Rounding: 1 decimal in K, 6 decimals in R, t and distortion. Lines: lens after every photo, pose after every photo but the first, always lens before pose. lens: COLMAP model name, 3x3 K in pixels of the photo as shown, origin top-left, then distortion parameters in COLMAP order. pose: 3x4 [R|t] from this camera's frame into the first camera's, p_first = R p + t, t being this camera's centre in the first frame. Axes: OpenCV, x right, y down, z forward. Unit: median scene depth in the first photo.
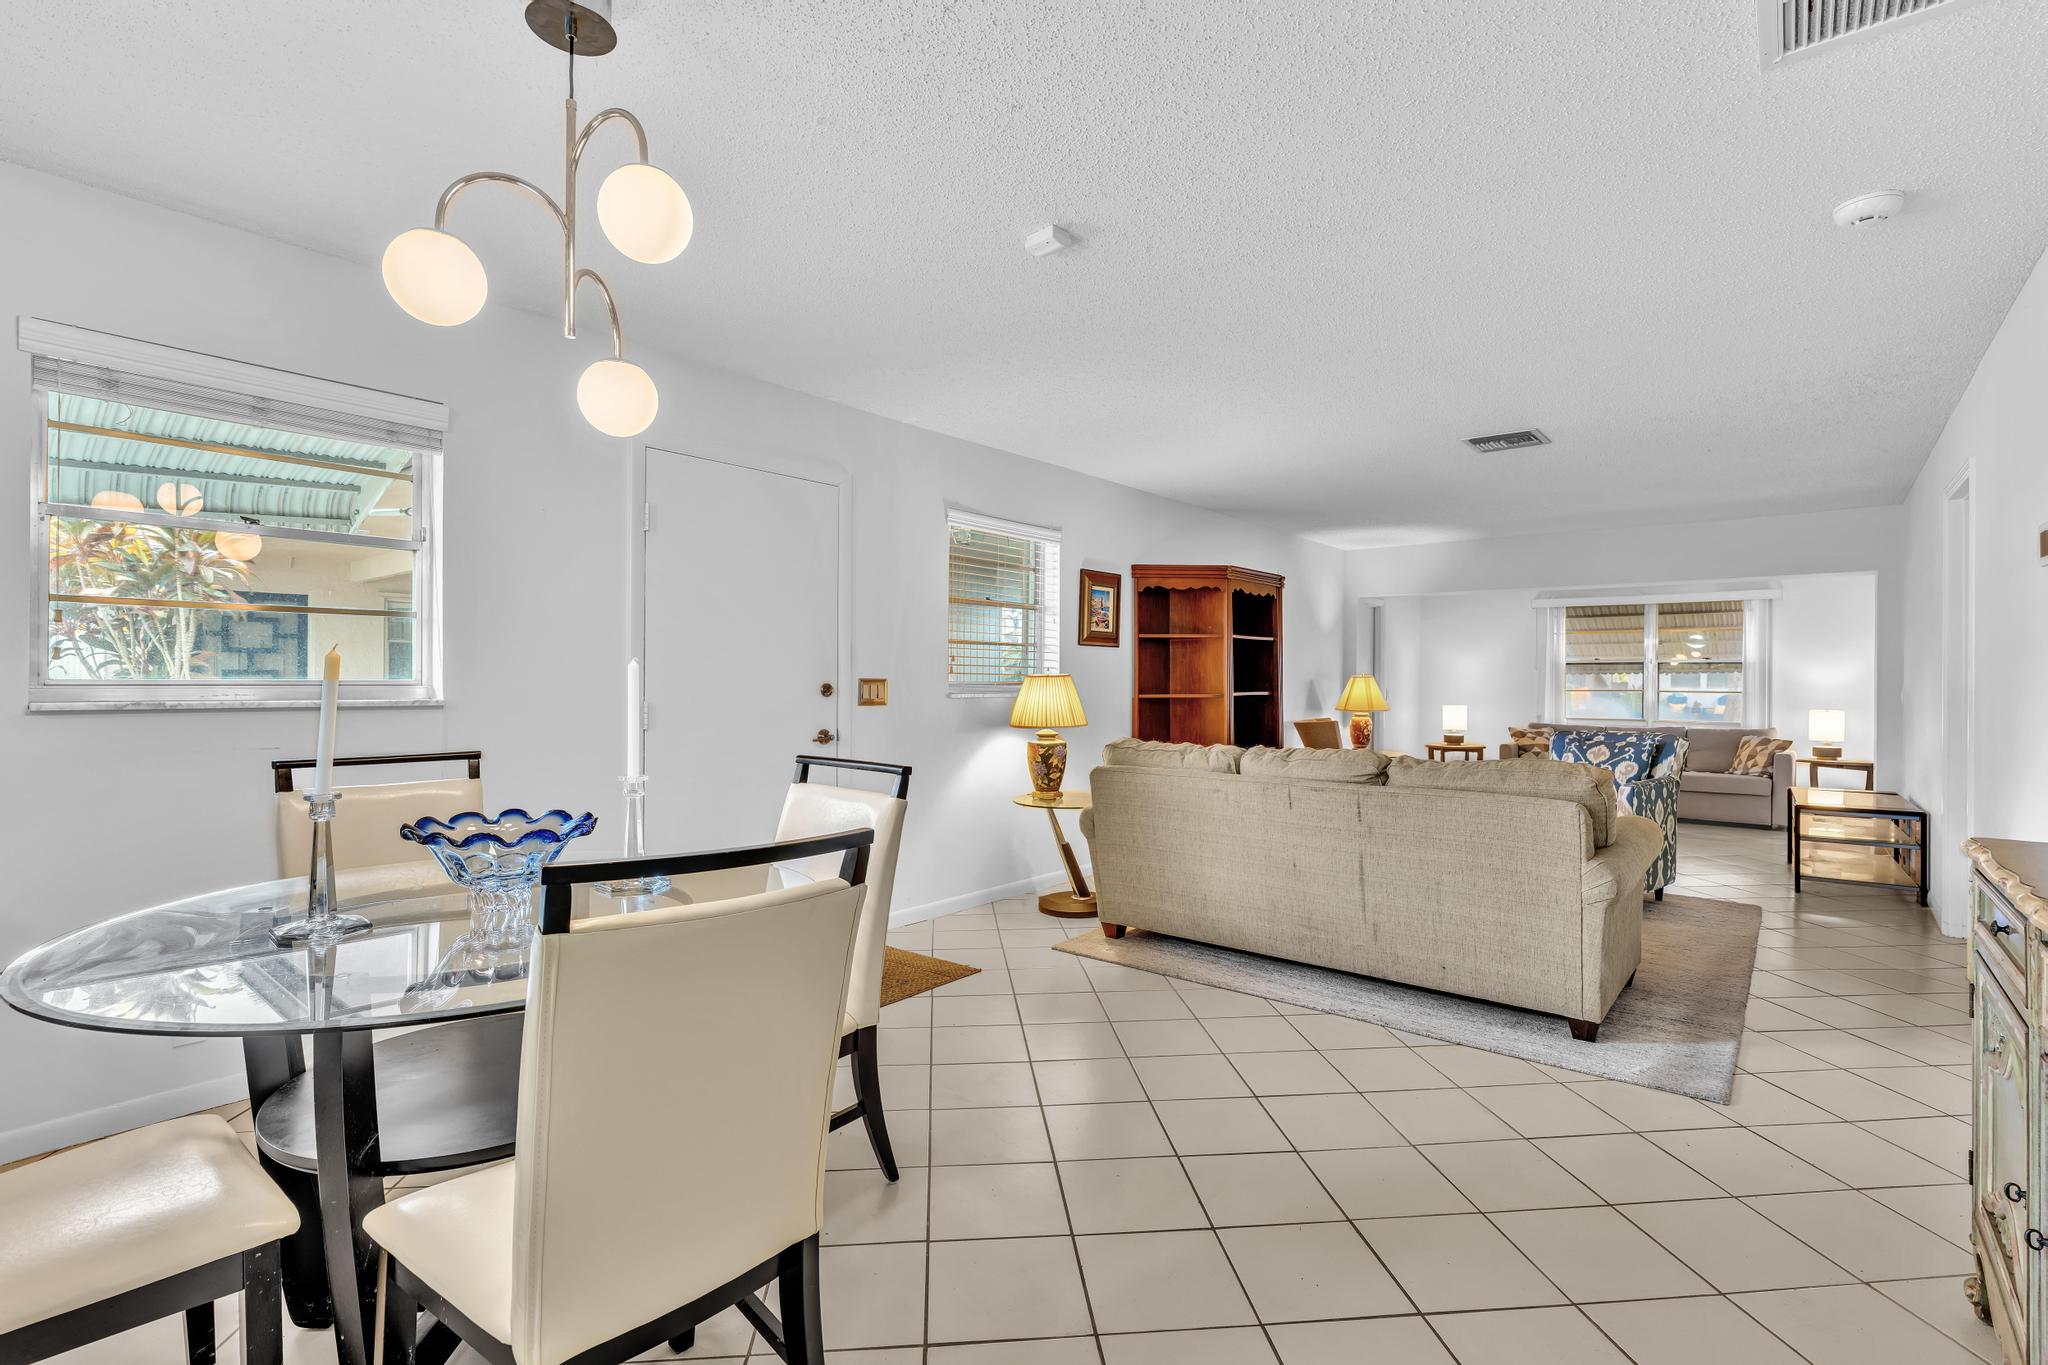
lens RADIAL K [[942.9, 0, 1033.1], [0, 942.9, 675.4], [0, 0, 1]] dist [-0.003562, 0.000083]
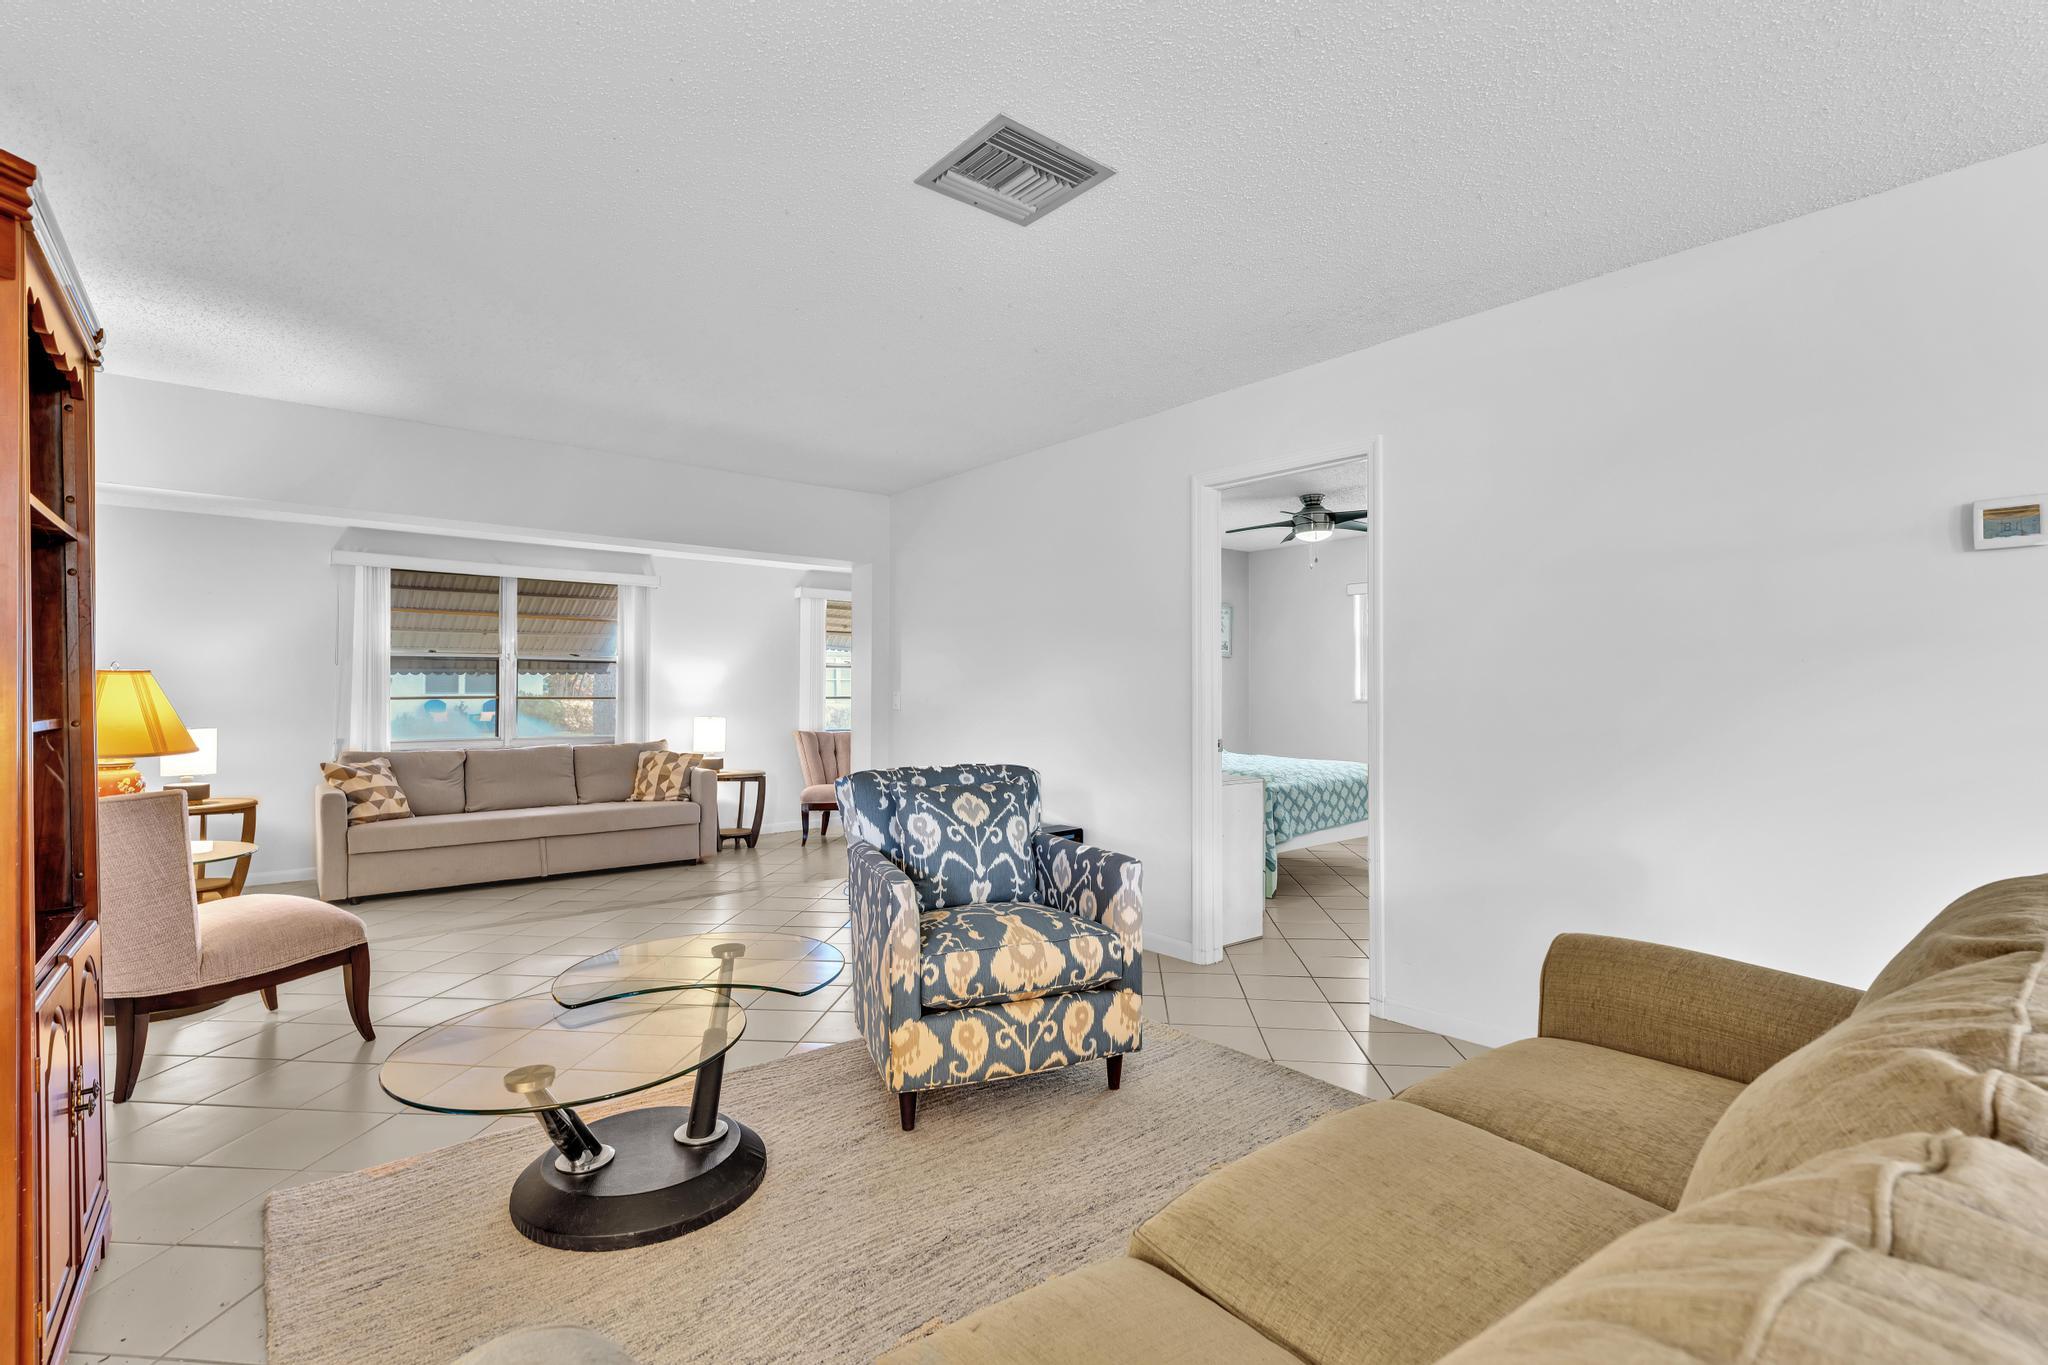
lens RADIAL K [[940.1, 0, 1028.4], [0, 940.1, 685.2], [0, 0, 1]] dist [-0.006478, -0.000190]
pose [[0.195031, 0.000816, 0.980797, 0.027275], [-0.005959, 0.999982, 0.000353, 0.004555], [-0.980779, -0.005914, 0.195033, 0.542888]]
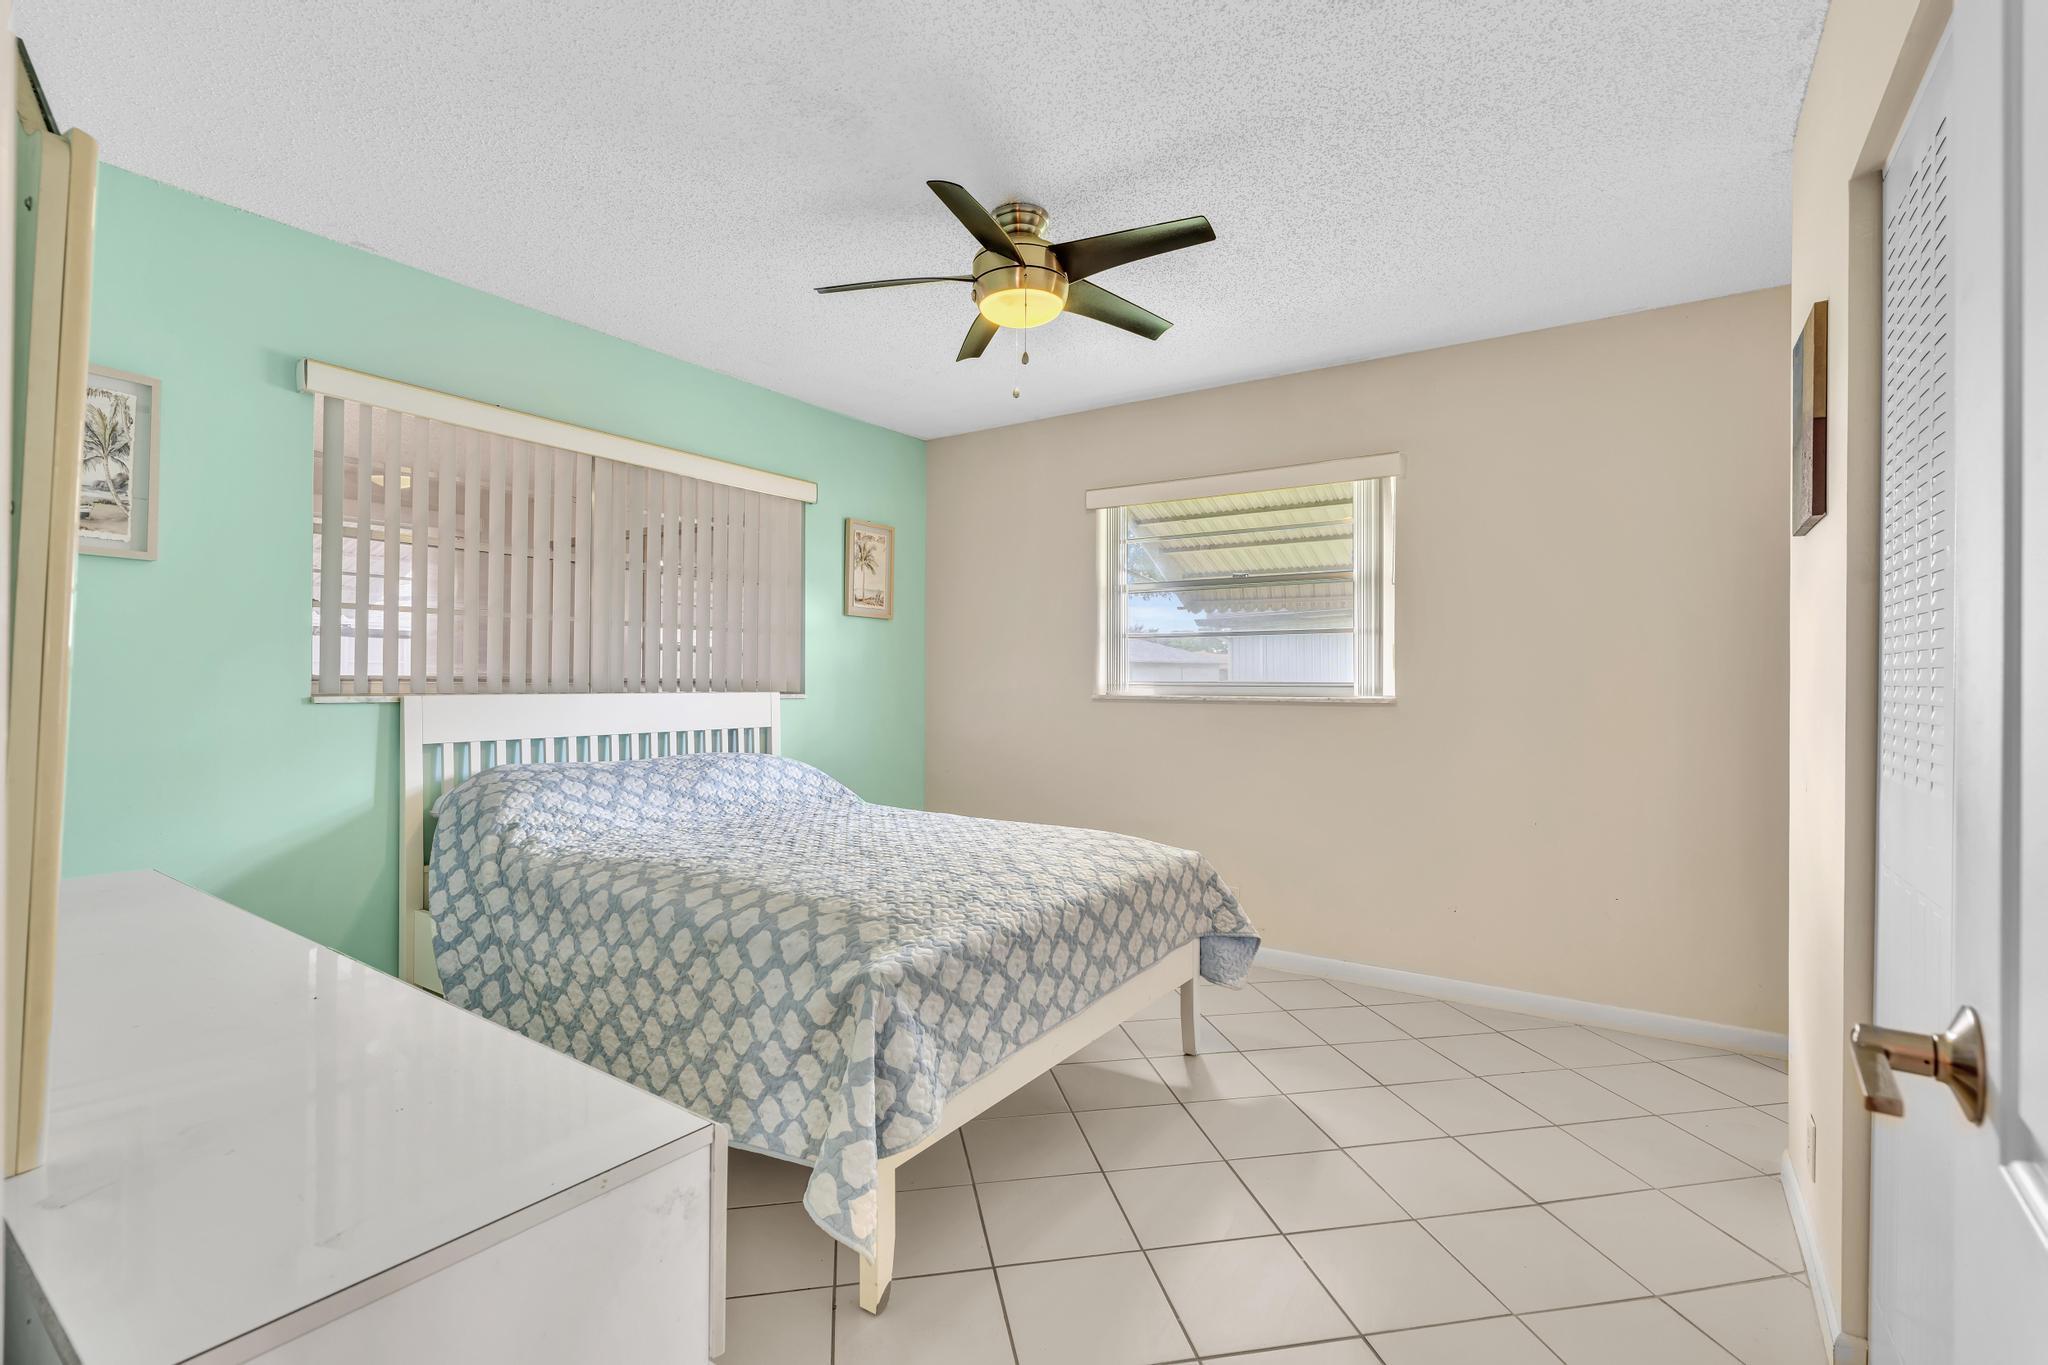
lens RADIAL K [[910.0, 0, 1024.0], [0, 910.0, 682.5], [0, 0, 1]] dist [0.000051, 0.000839]
pose [[-0.075202, -0.007567, 0.997140, 0.494654], [-0.014612, 0.999872, 0.006486, 0.007334], [-0.997061, -0.014082, -0.075303, 0.487377]]
